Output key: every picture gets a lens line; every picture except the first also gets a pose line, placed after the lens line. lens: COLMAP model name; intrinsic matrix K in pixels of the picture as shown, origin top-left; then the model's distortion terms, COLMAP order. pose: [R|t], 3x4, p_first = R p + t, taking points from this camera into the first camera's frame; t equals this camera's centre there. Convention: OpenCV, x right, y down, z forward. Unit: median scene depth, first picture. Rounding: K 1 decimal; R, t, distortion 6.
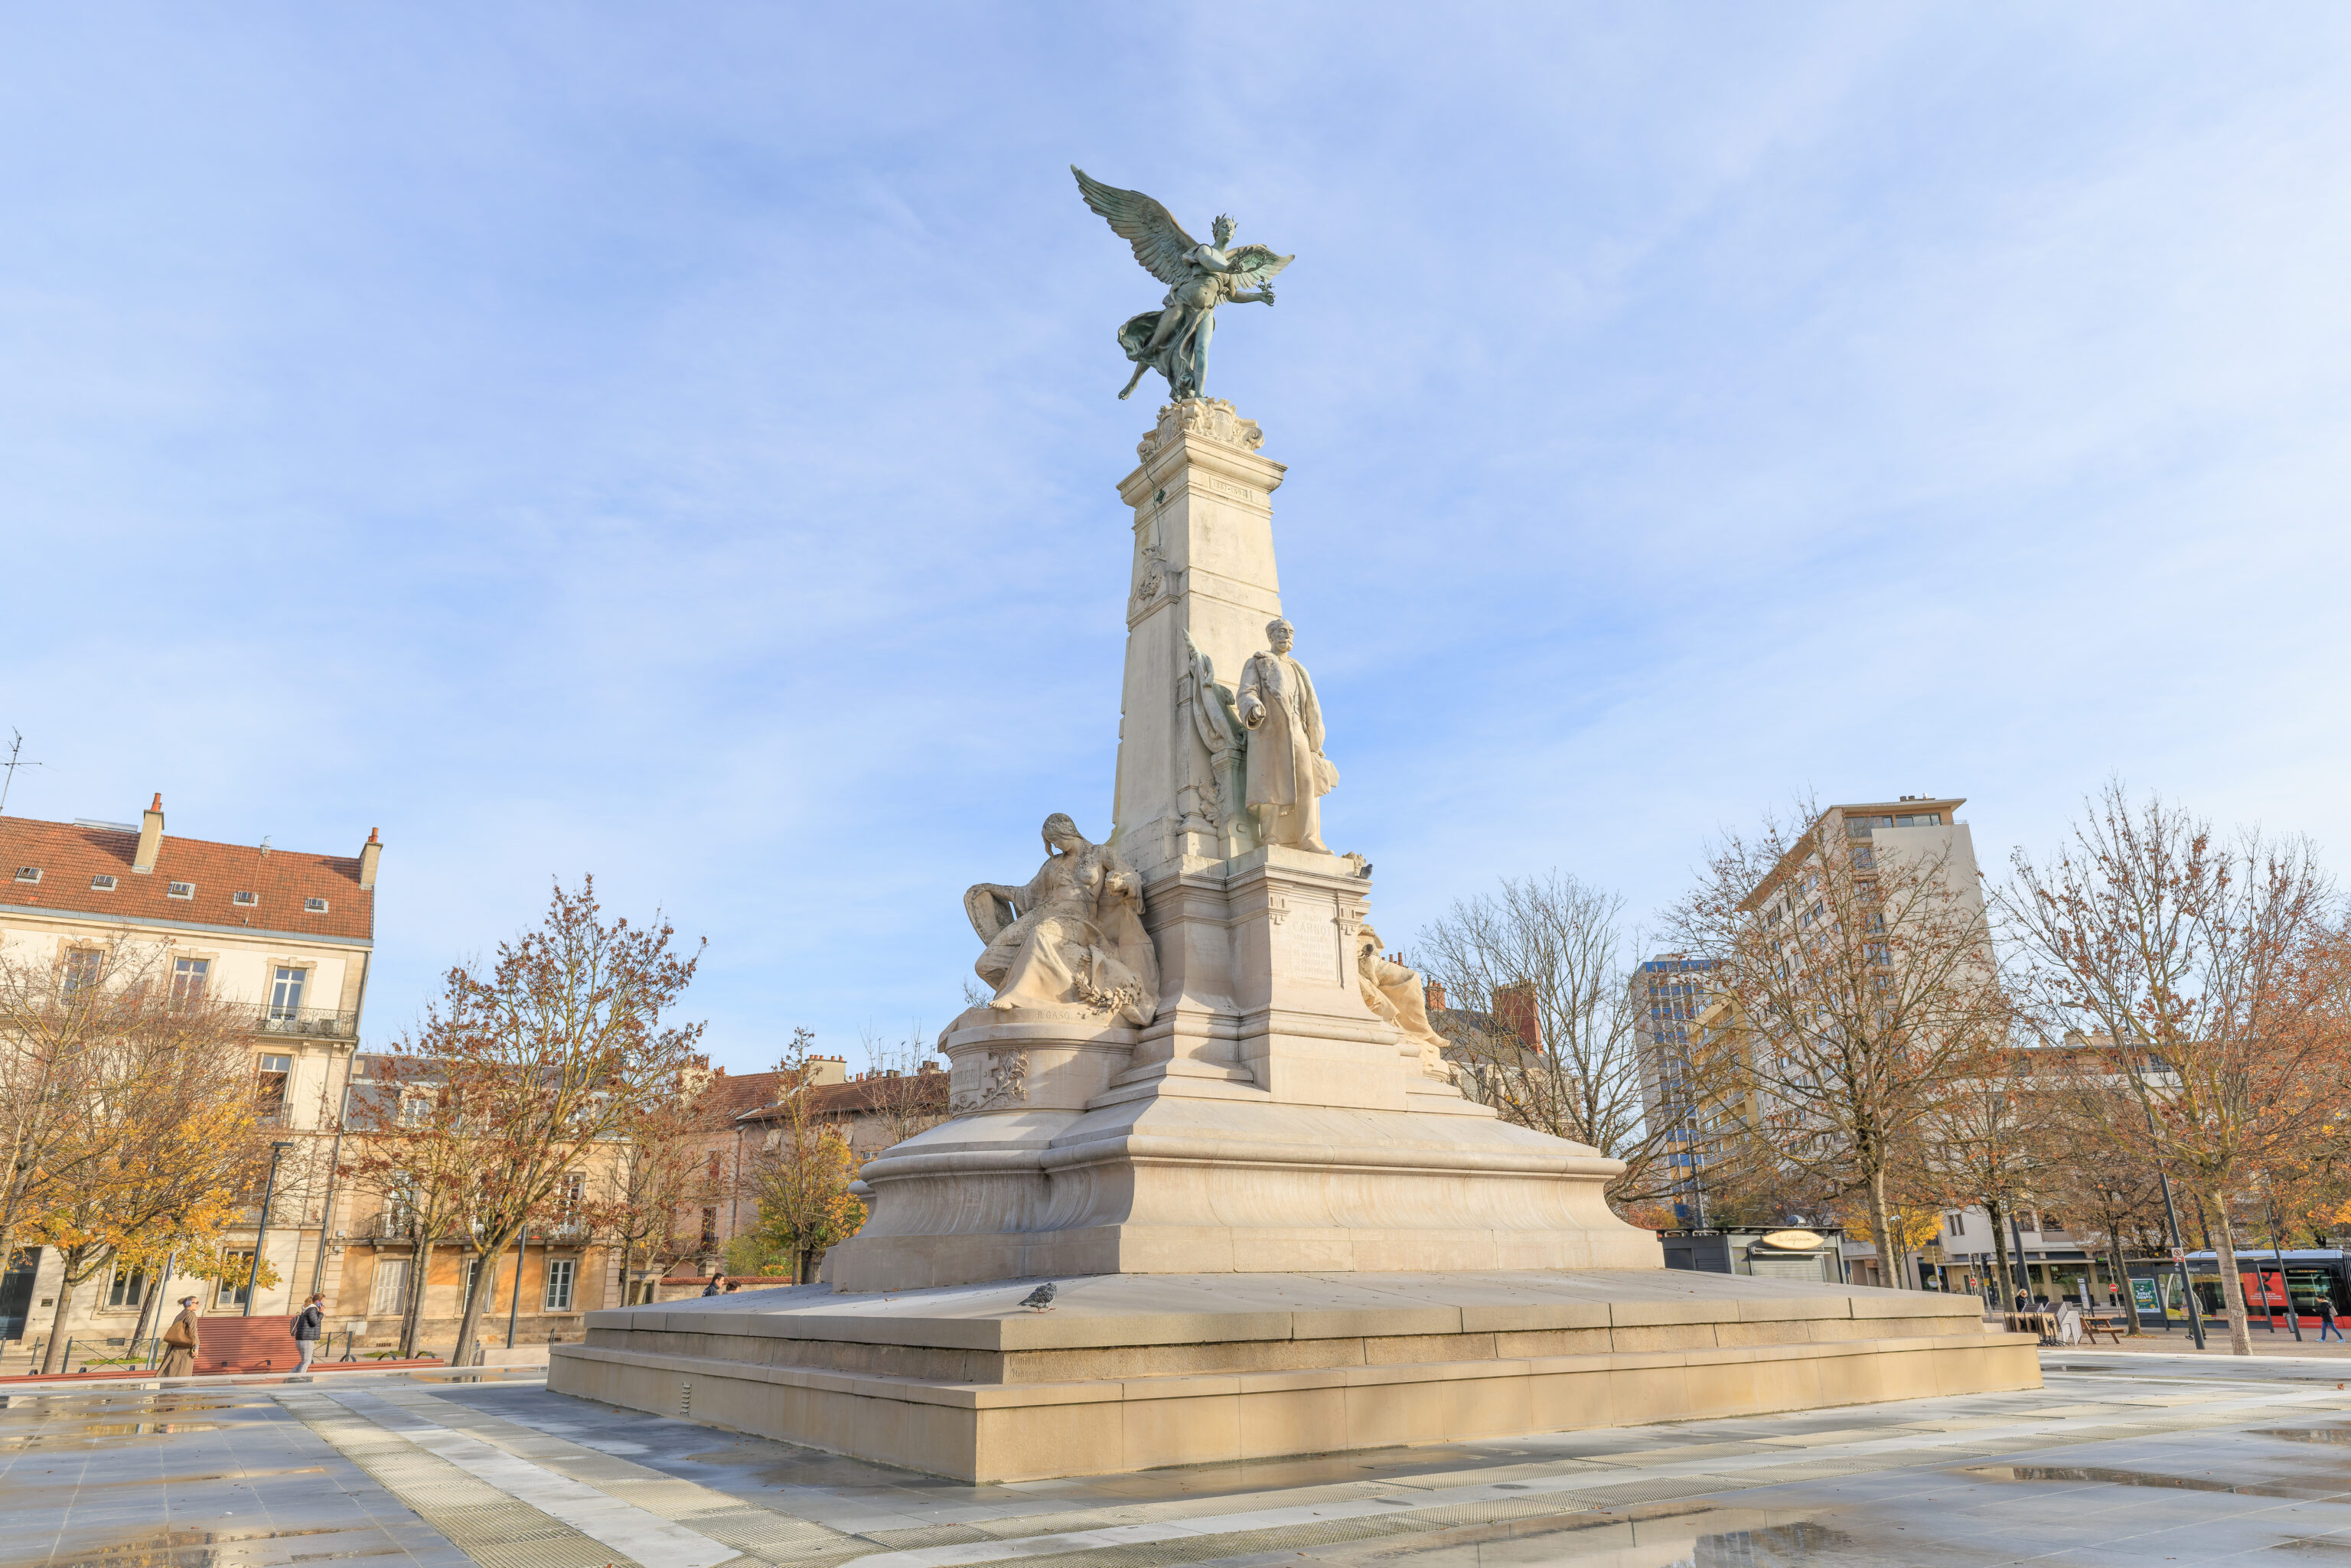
lens RADIAL K [[1506.9, 0, 1175.5], [0, 1506.9, 784.0], [0, 0, 1]] dist [-0.001172, -0.001074]
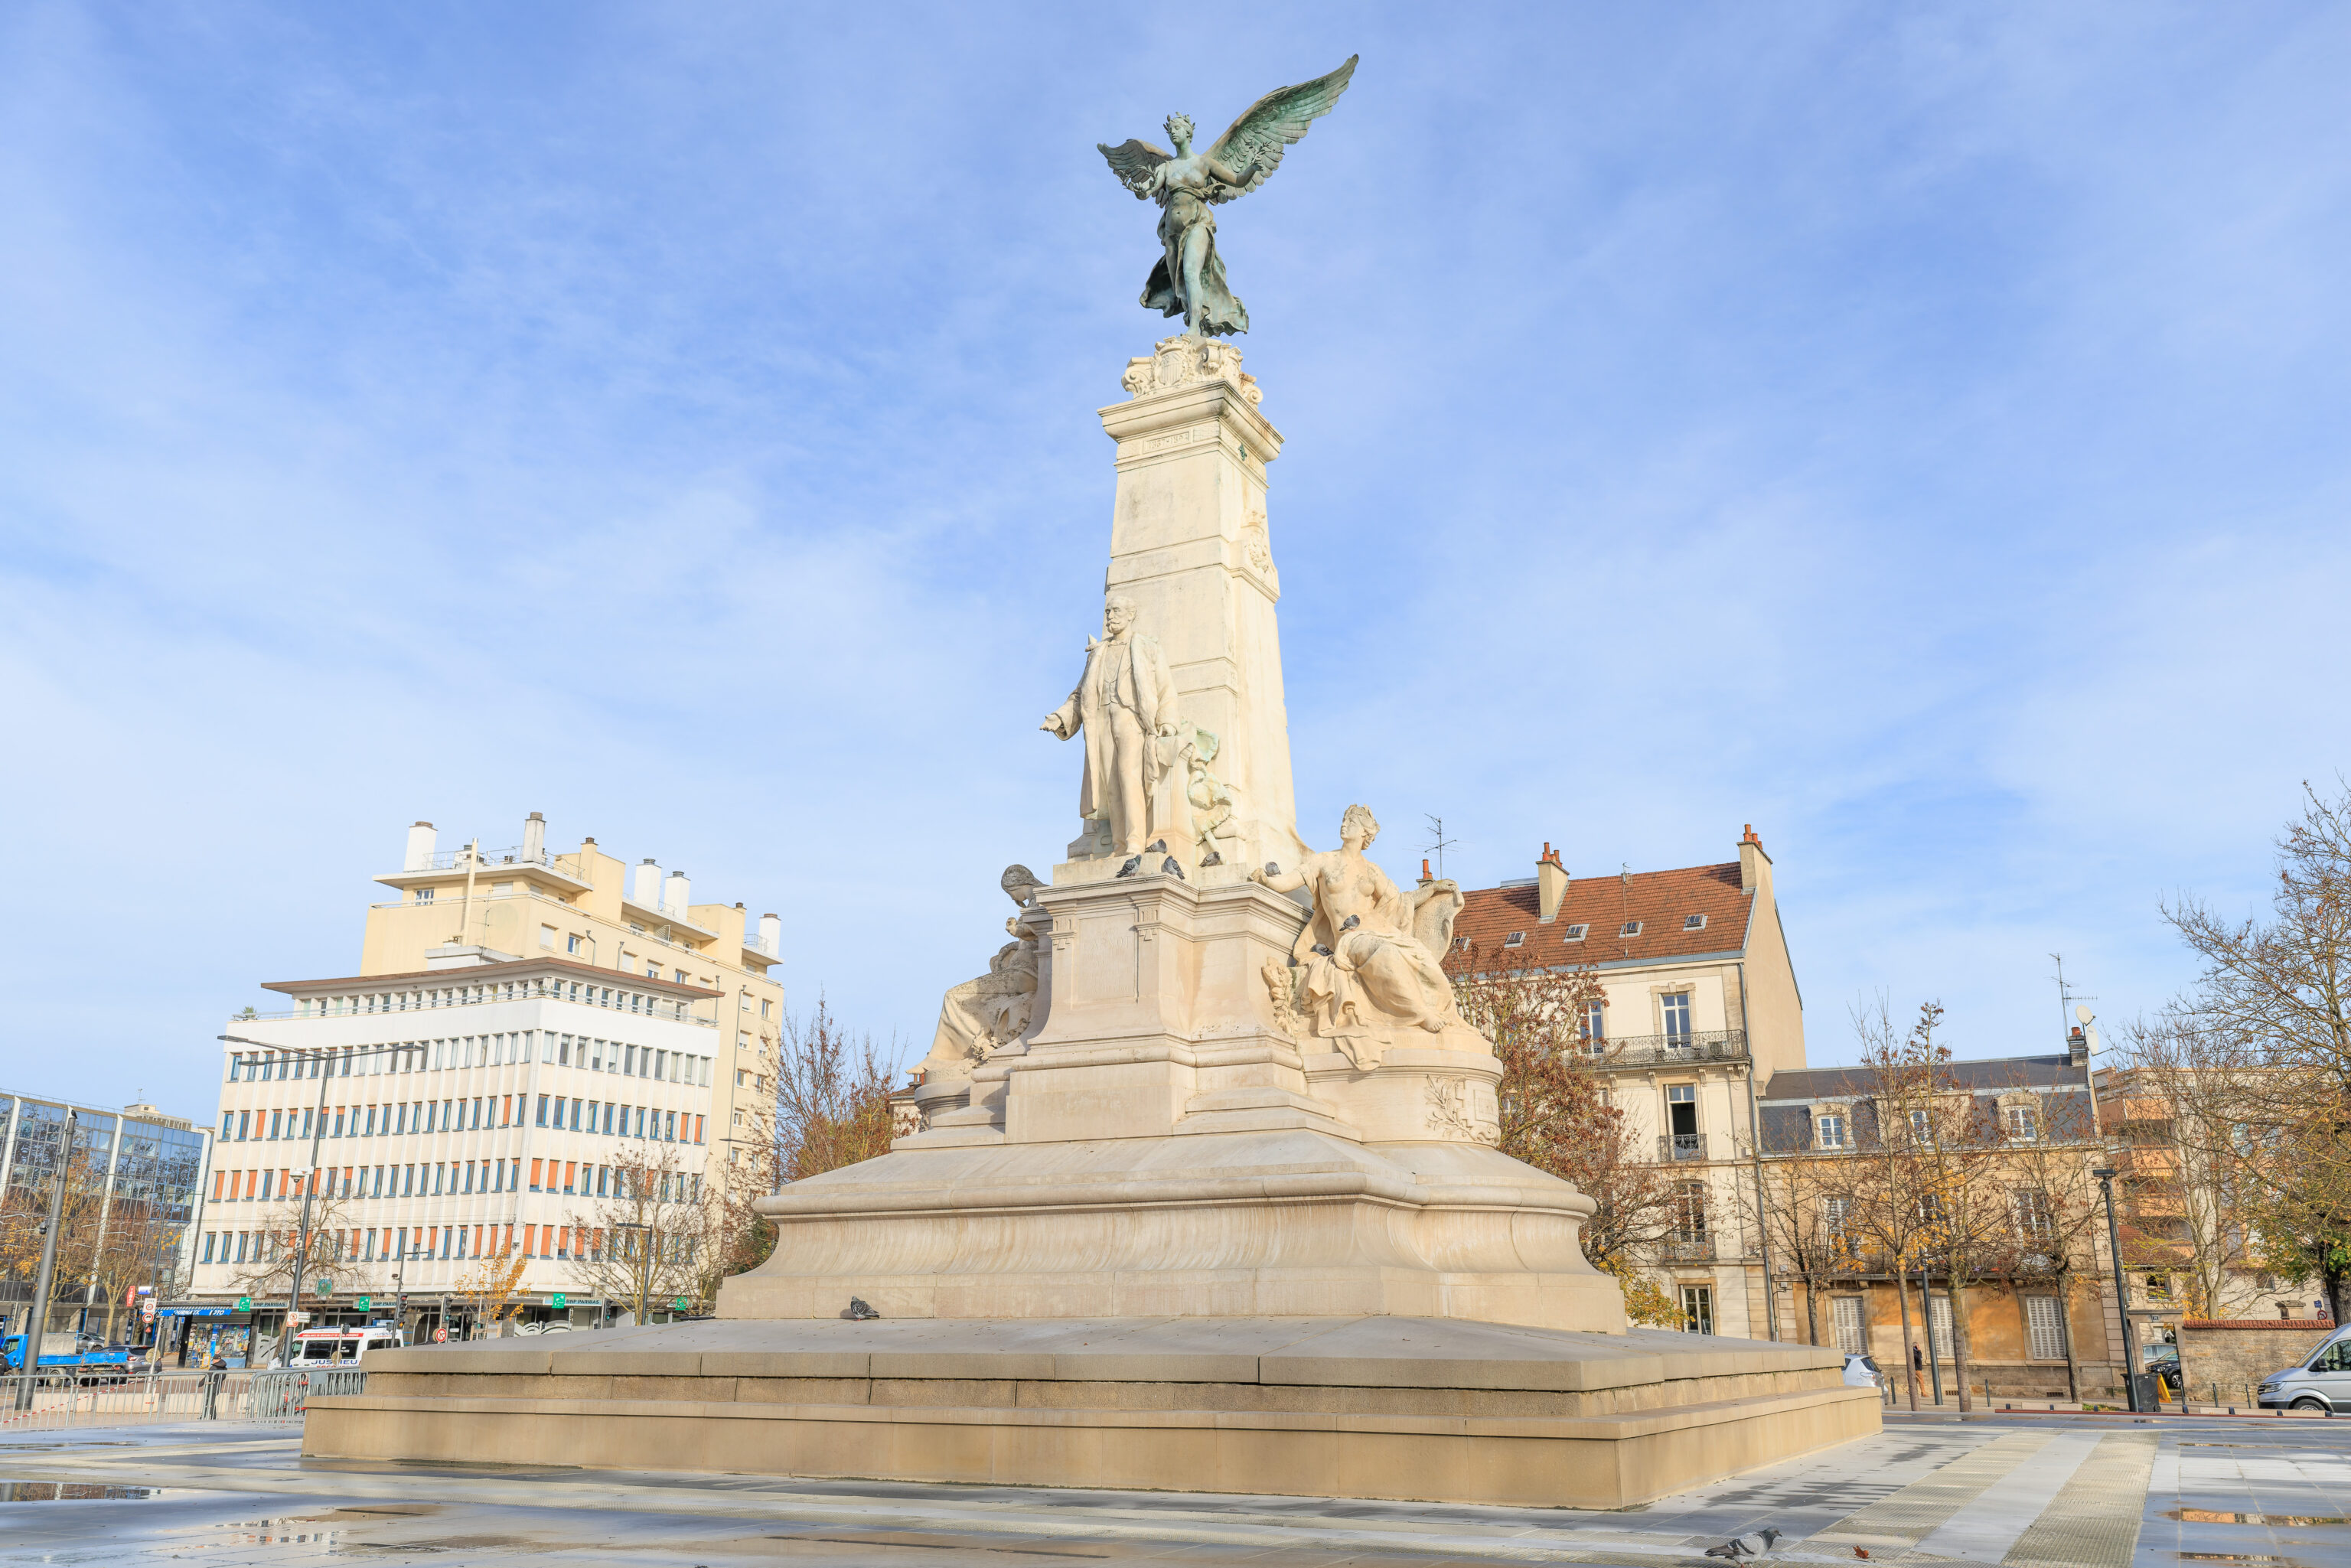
lens RADIAL K [[1914.5, 0, 1175.5], [0, 1914.5, 784.0], [0, 0, 1]] dist [0.001925, -0.004313]
pose [[0.493464, -0.227787, -0.839408, 0.302361], [0.266681, 0.958237, -0.103259, 0.036753], [0.827874, -0.172899, 0.533602, 0.119845]]
